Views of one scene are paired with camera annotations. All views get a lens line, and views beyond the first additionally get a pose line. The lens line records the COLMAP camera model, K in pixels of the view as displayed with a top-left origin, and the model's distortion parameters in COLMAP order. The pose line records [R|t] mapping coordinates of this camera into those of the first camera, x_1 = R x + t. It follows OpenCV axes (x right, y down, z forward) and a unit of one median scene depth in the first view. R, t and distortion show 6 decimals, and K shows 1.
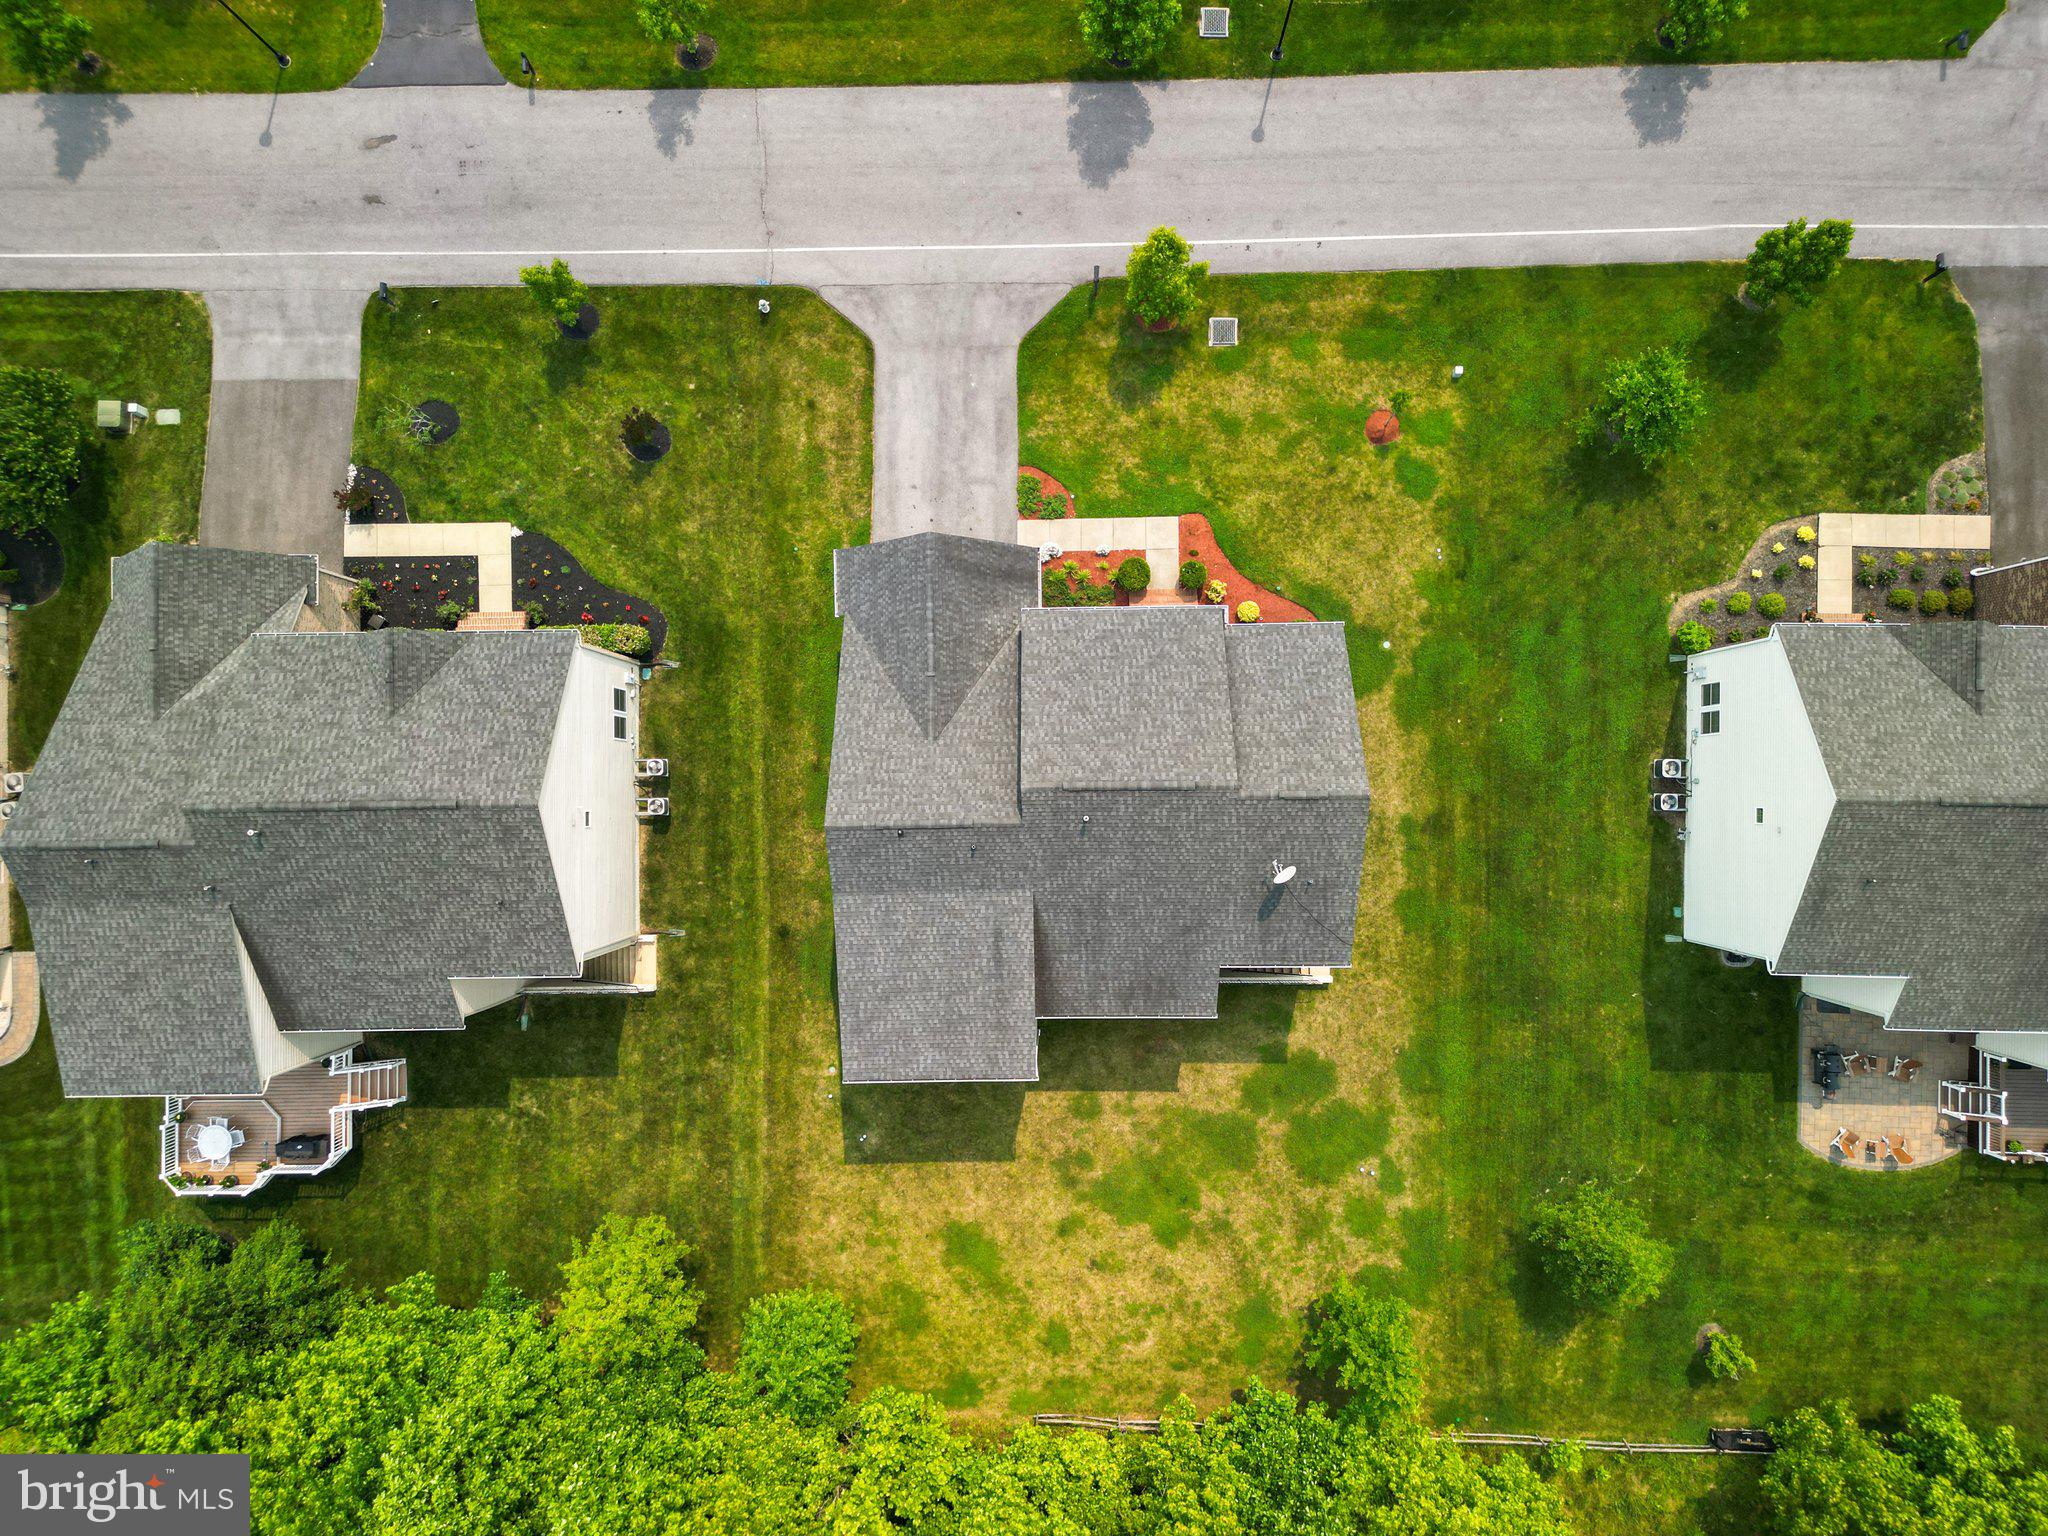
lens RADIAL K [[1442.3, 0, 1024.0], [0, 1442.3, 768.0], [0, 0, 1]] dist [0.066840, -0.063877]
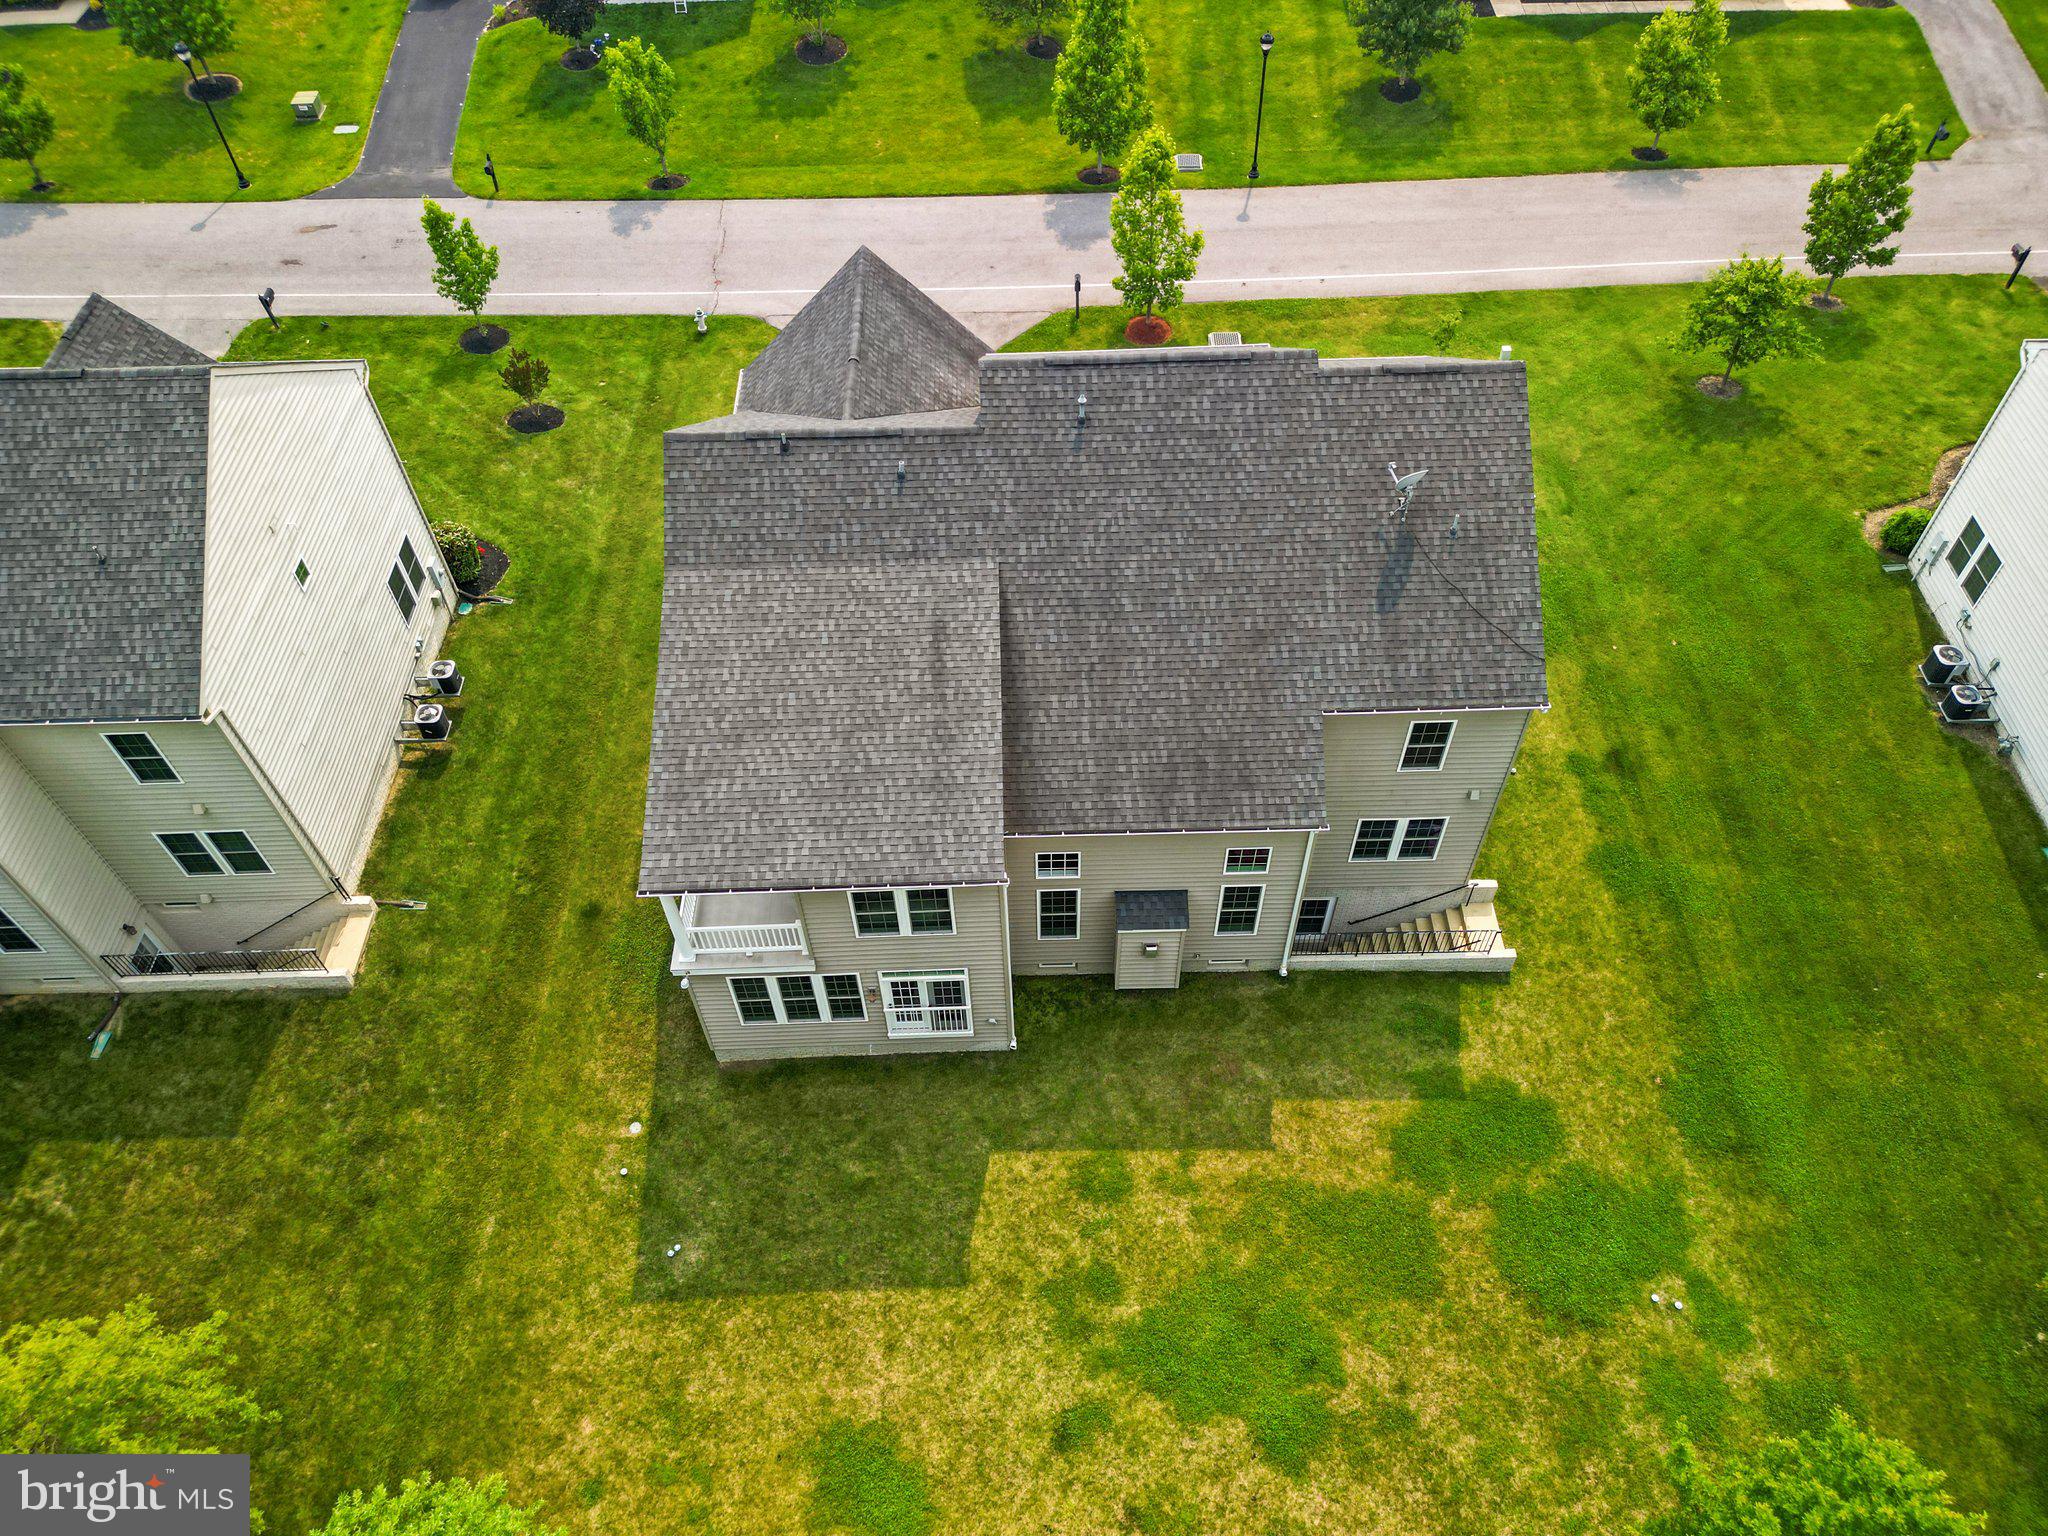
lens RADIAL K [[1442.3, 0, 1024.0], [0, 1442.3, 768.0], [0, 0, 1]] dist [0.066840, -0.063877]
pose [[0.999981, -0.001779, 0.005916, 0.011014], [0.005086, 0.780682, -0.624907, 0.448026], [-0.003507, 0.624925, 0.780677, 0.488880]]
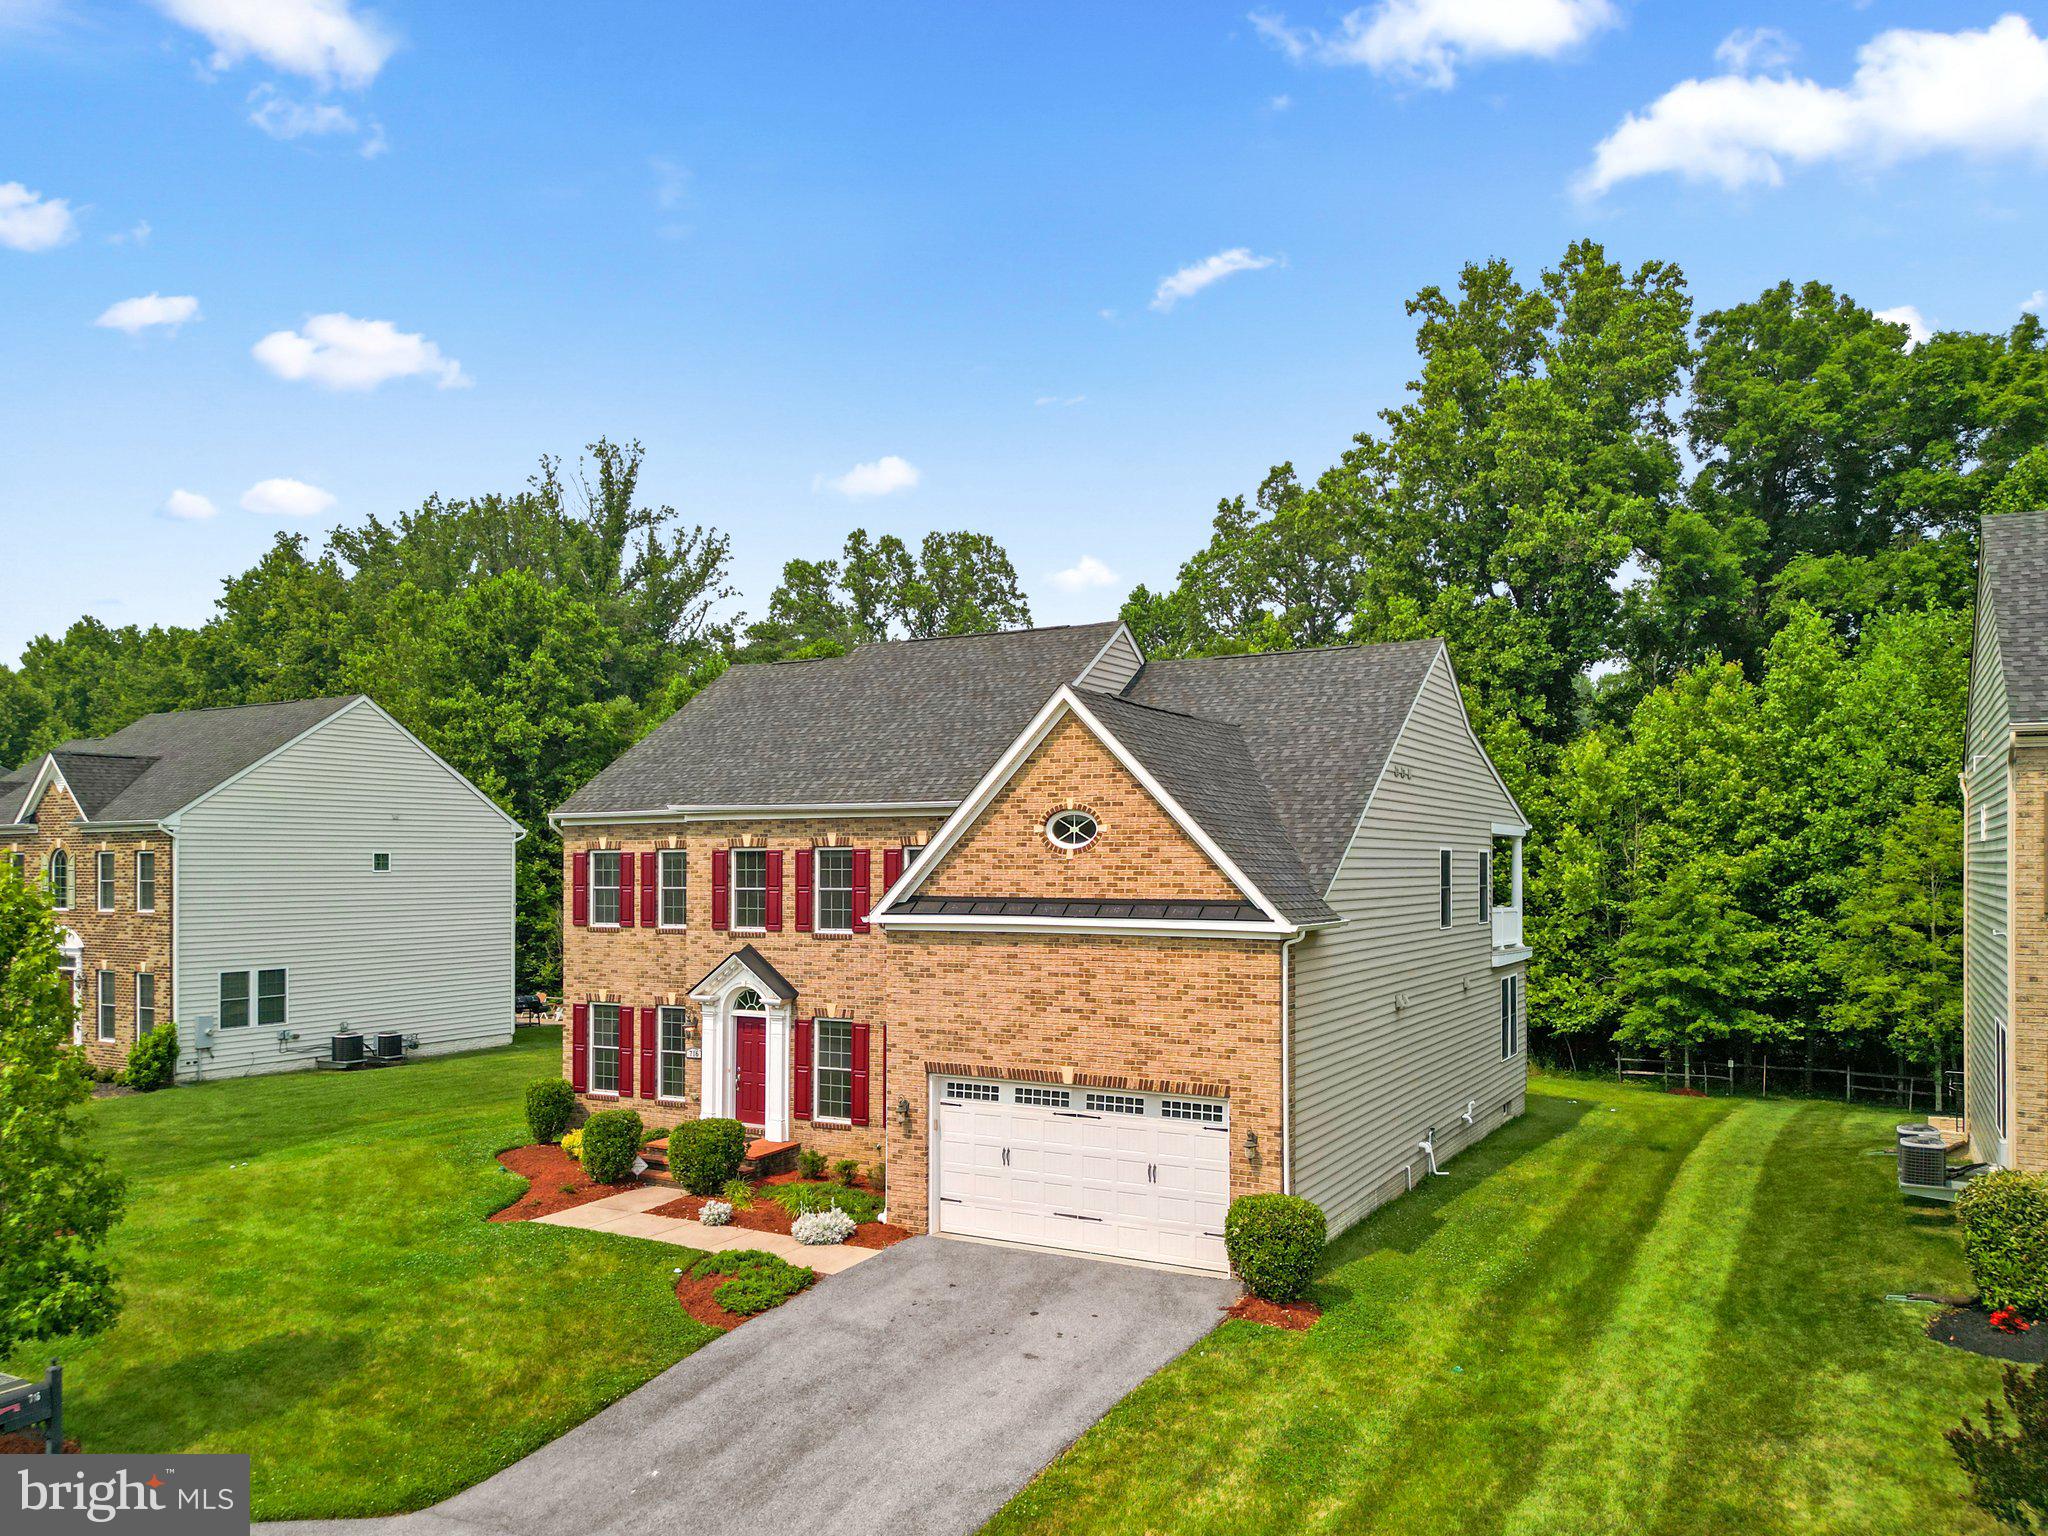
lens RADIAL K [[1489.9, 0, 1035.2], [0, 1489.9, 841.8], [0, 0, 1]] dist [0.034333, -0.005317]
pose [[-0.867354, 0.026906, 0.496963, -0.242559], [0.497578, 0.025570, 0.867042, -0.479266], [0.010621, 0.999311, -0.035566, 0.896464]]
